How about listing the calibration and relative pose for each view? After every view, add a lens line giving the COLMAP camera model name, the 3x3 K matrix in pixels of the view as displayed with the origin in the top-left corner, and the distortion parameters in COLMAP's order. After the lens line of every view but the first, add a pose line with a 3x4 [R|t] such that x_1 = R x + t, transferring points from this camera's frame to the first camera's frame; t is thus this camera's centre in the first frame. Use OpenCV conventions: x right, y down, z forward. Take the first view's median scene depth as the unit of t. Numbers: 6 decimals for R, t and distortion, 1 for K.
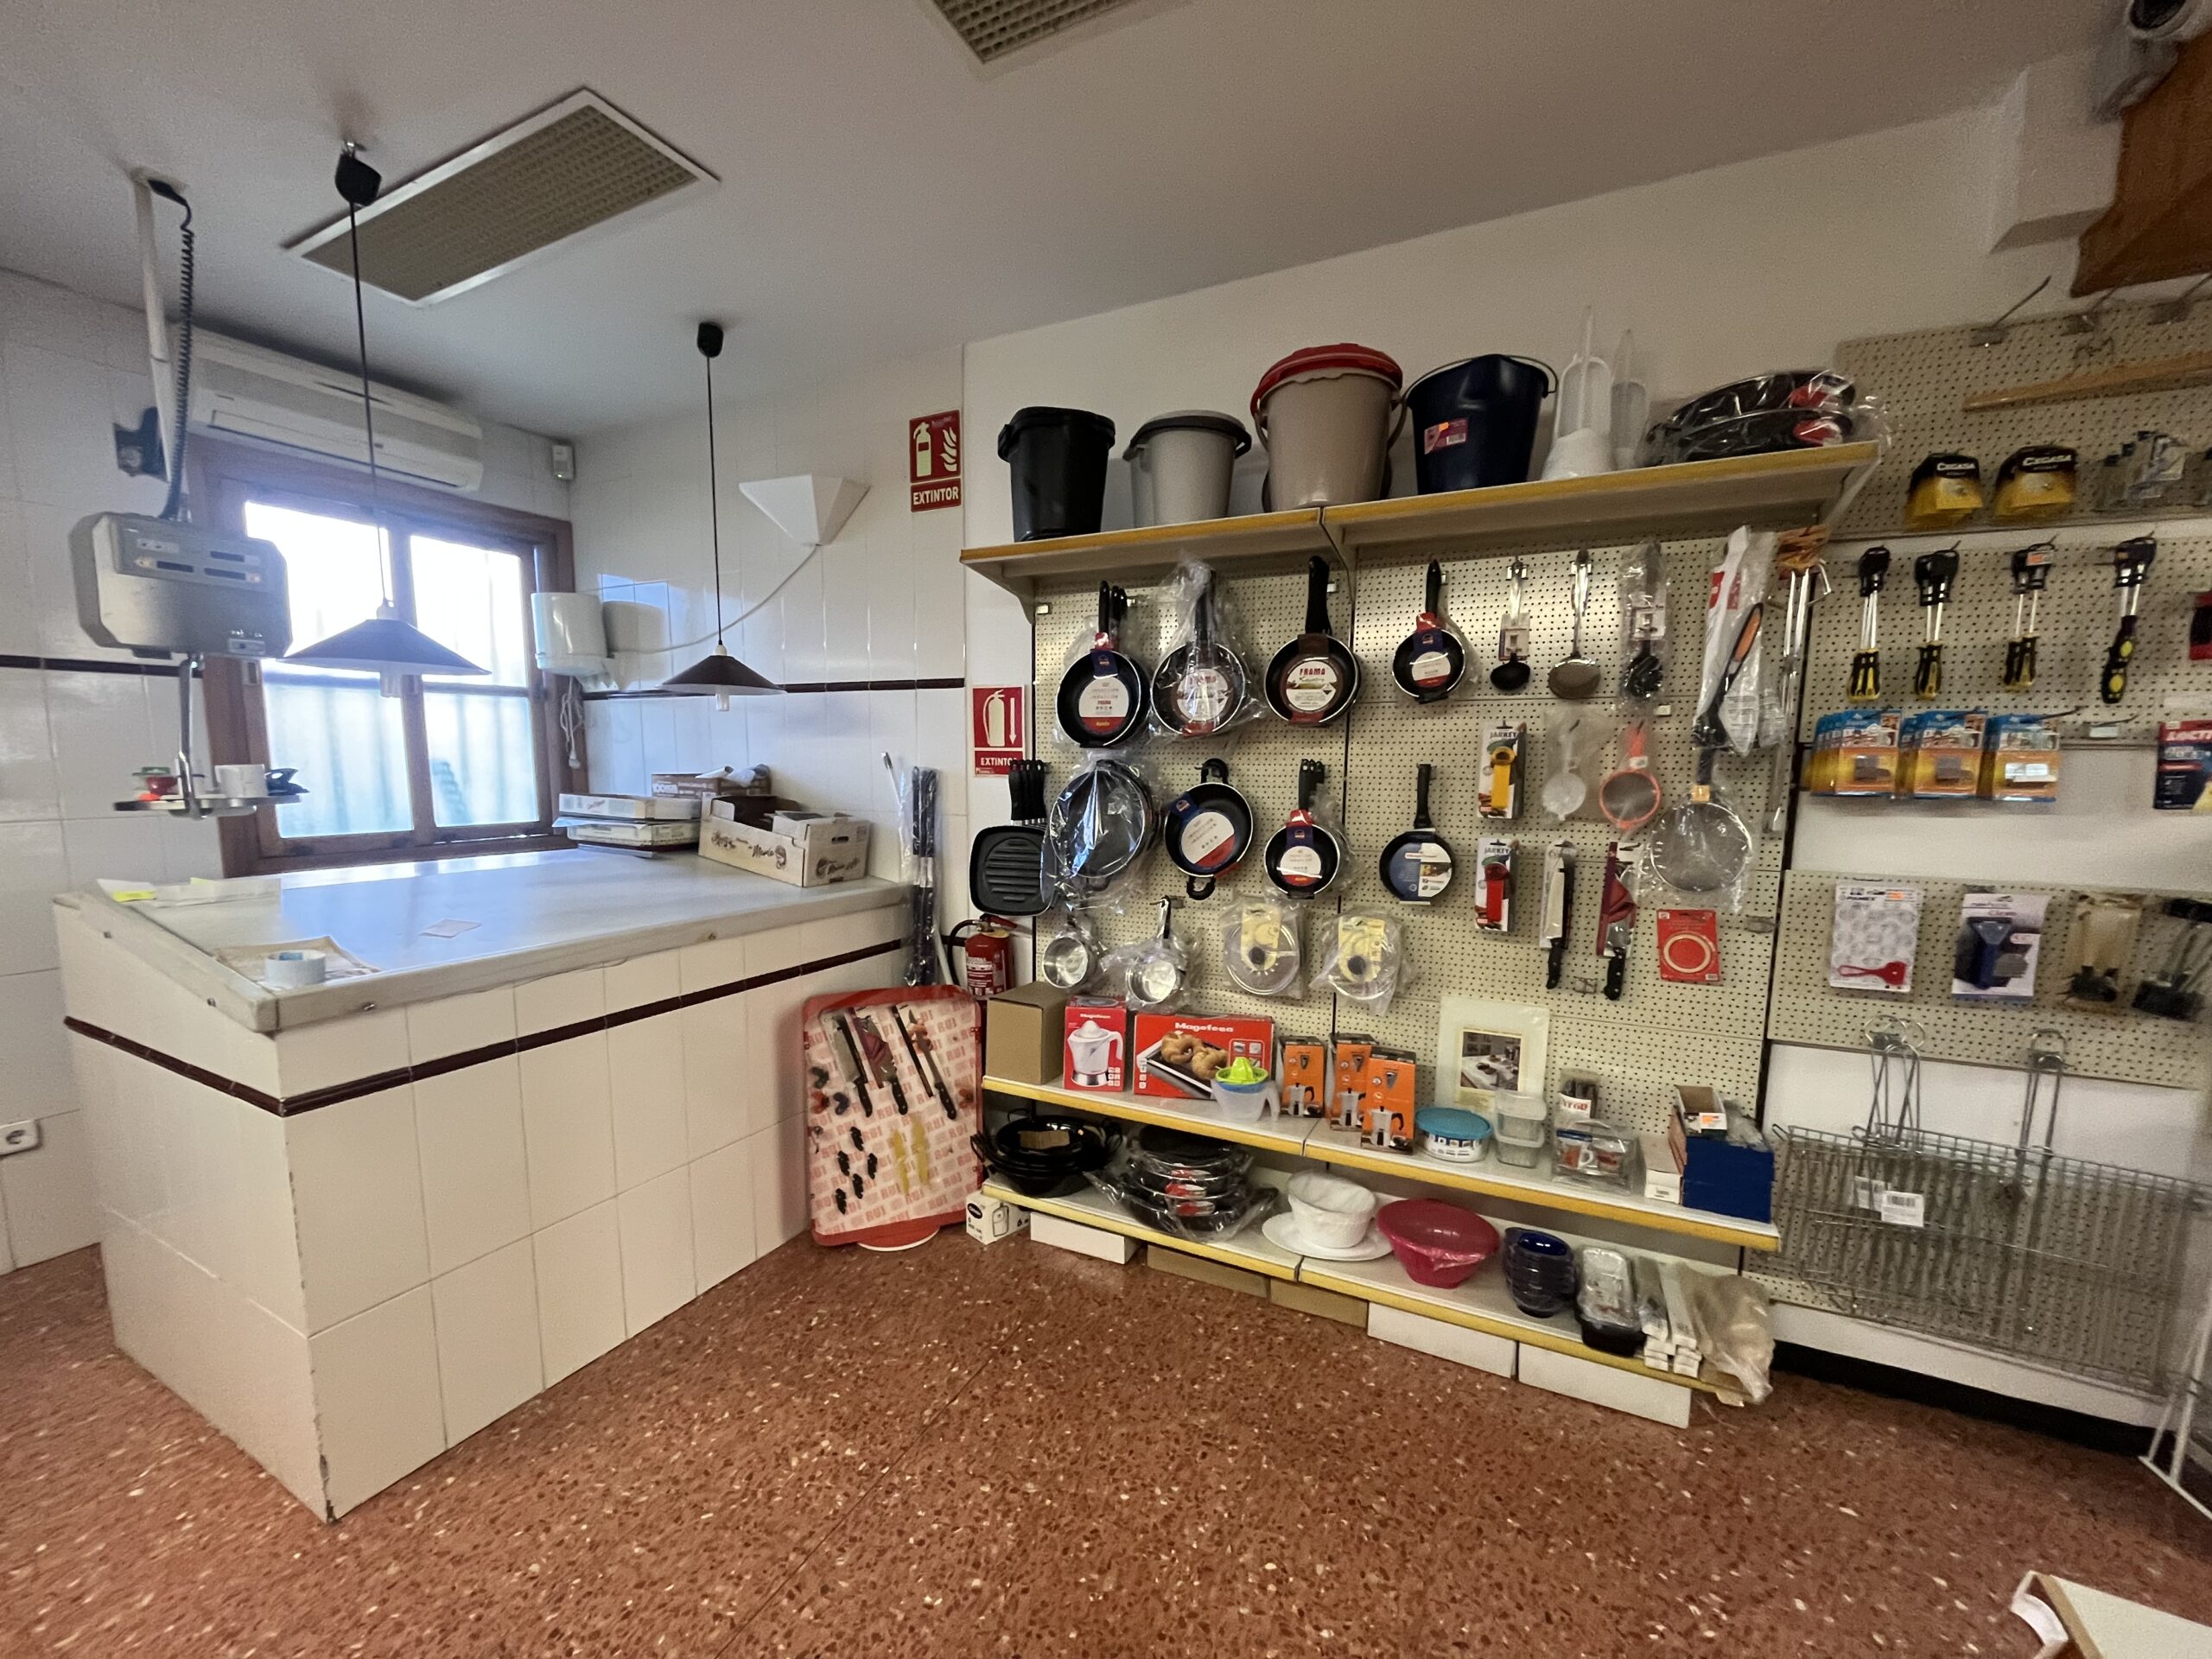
lens RADIAL K [[887.8, 0, 1093.3], [0, 887.8, 877.0], [0, 0, 1]] dist [-0.008204, -0.002146]
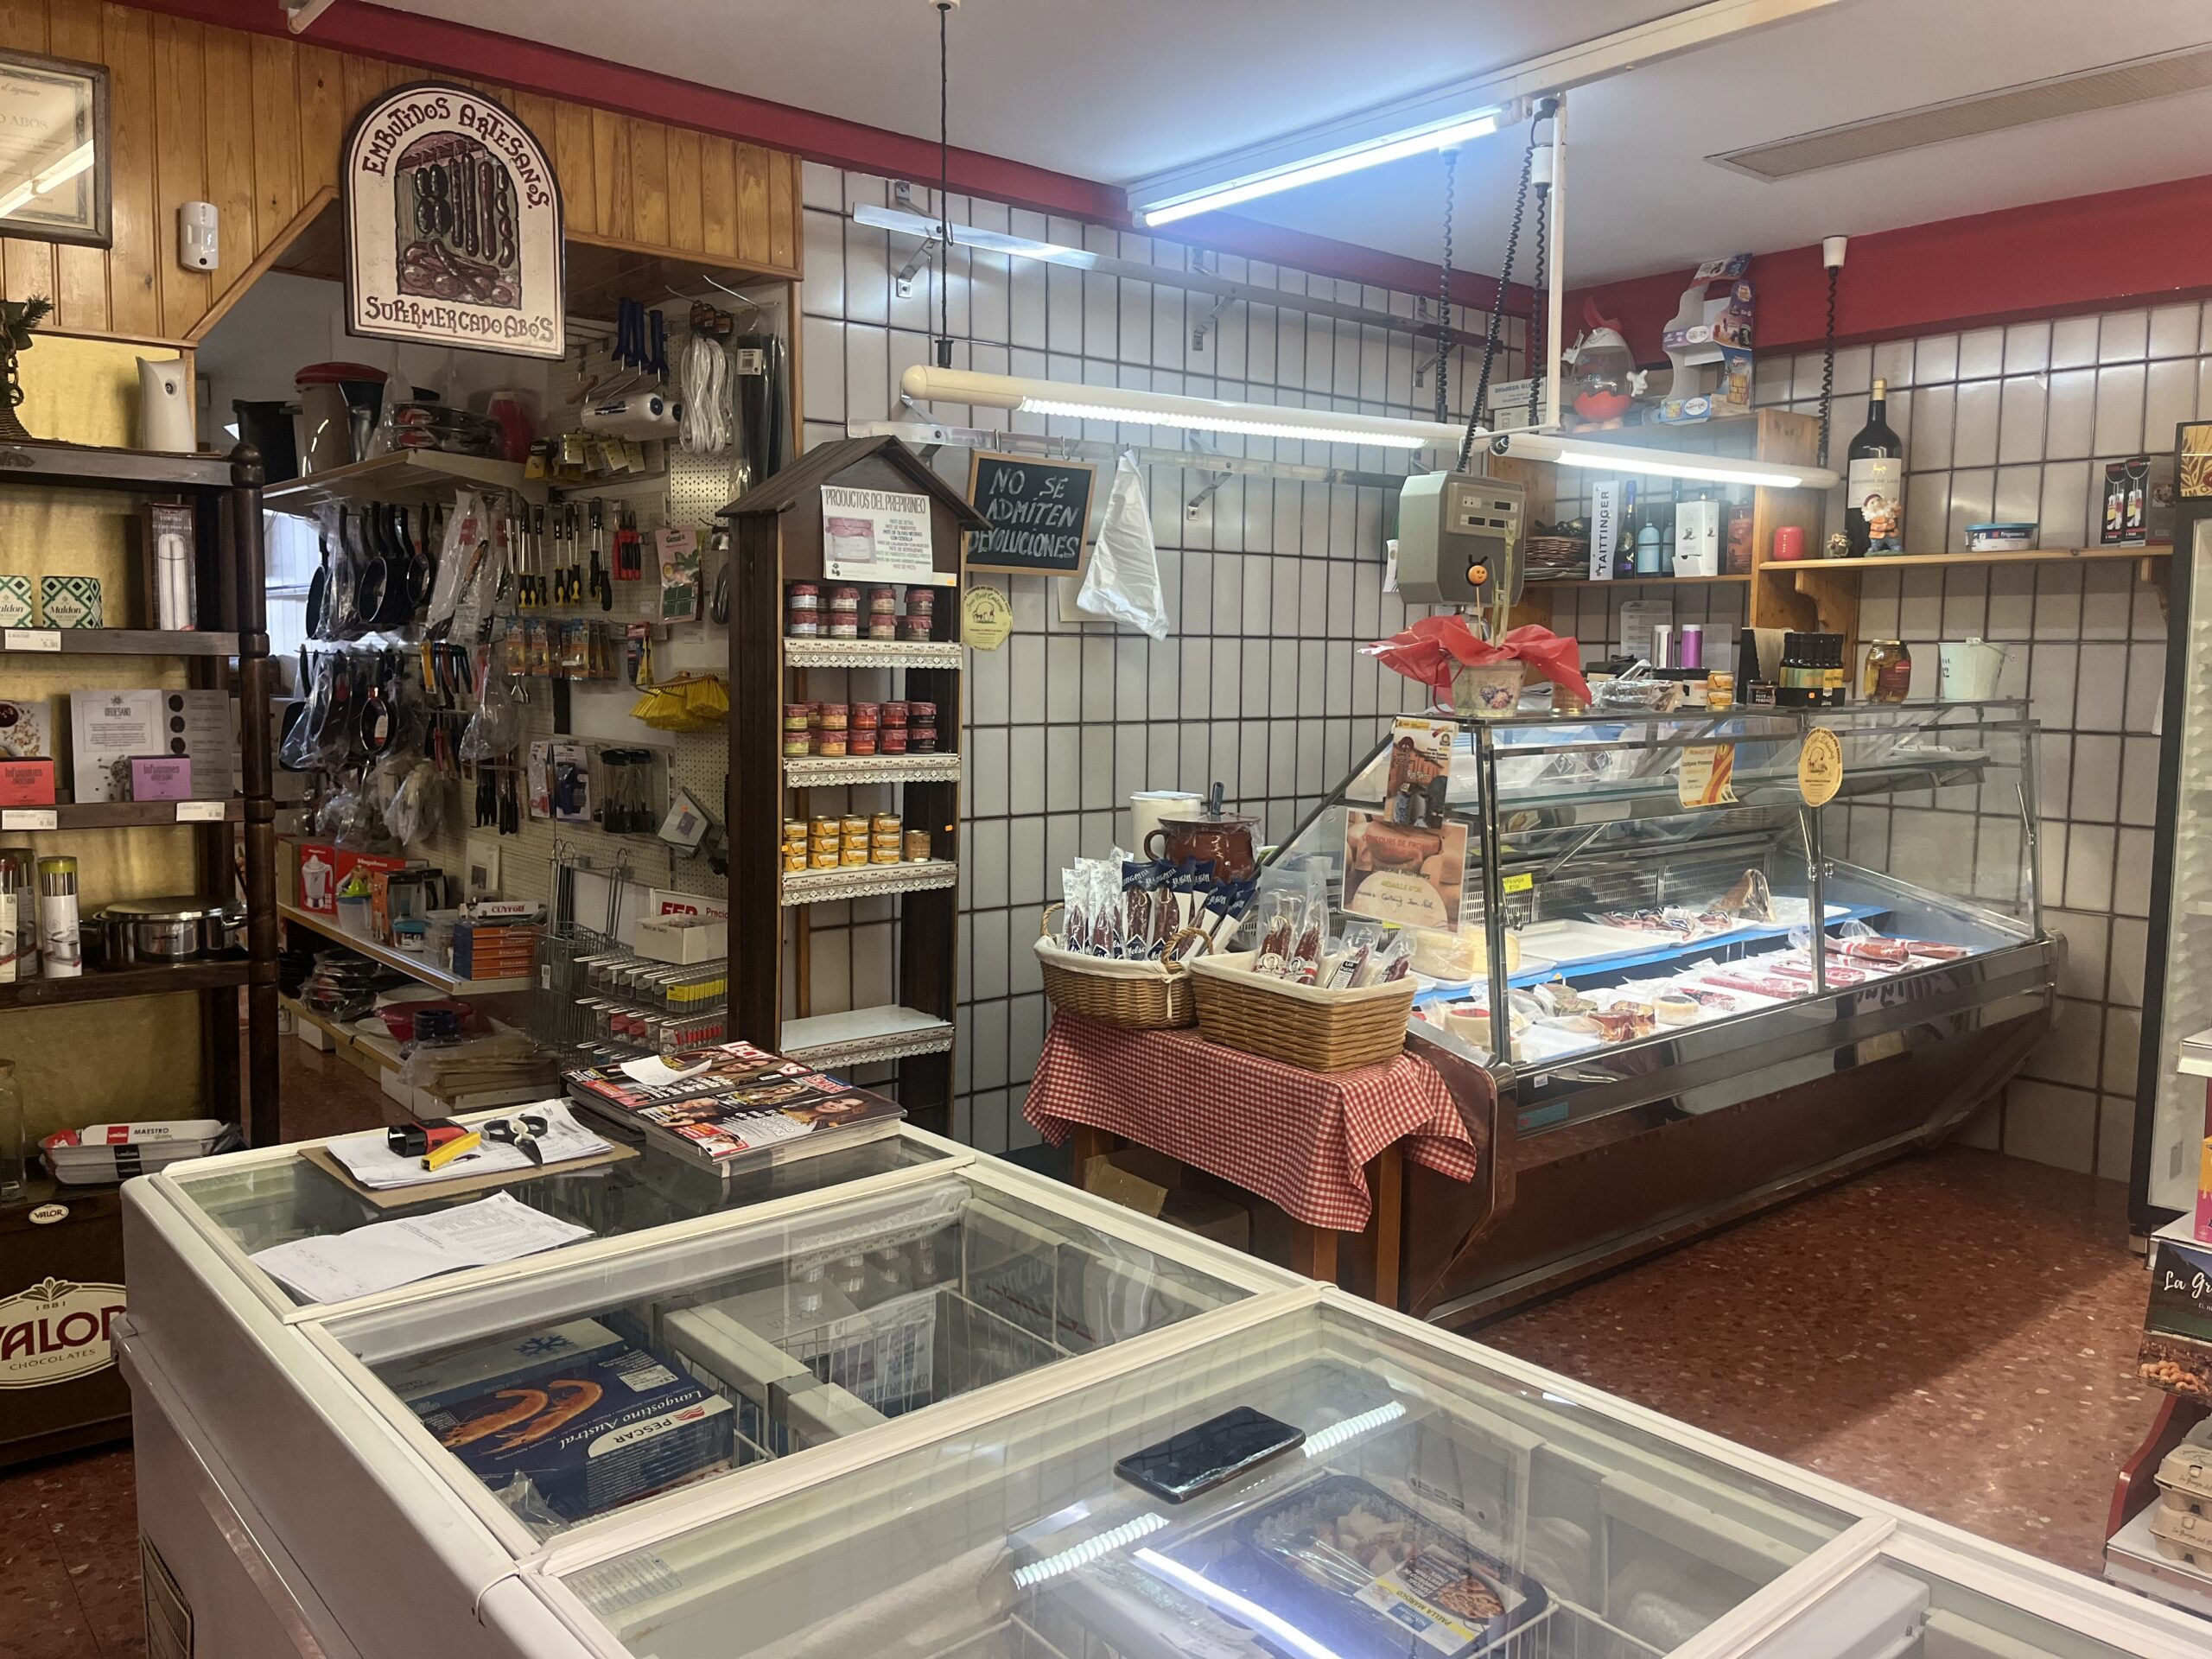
lens RADIAL K [[1683.4, 0, 1105.6], [0, 1683.4, 825.6], [0, 0, 1]] dist [0.010539, 0.001123]
pose [[0.917572, 0.042474, -0.395295, 1.989360], [-0.055130, 0.998264, -0.020708, 0.107496], [0.393729, 0.040794, 0.918321, -0.773620]]
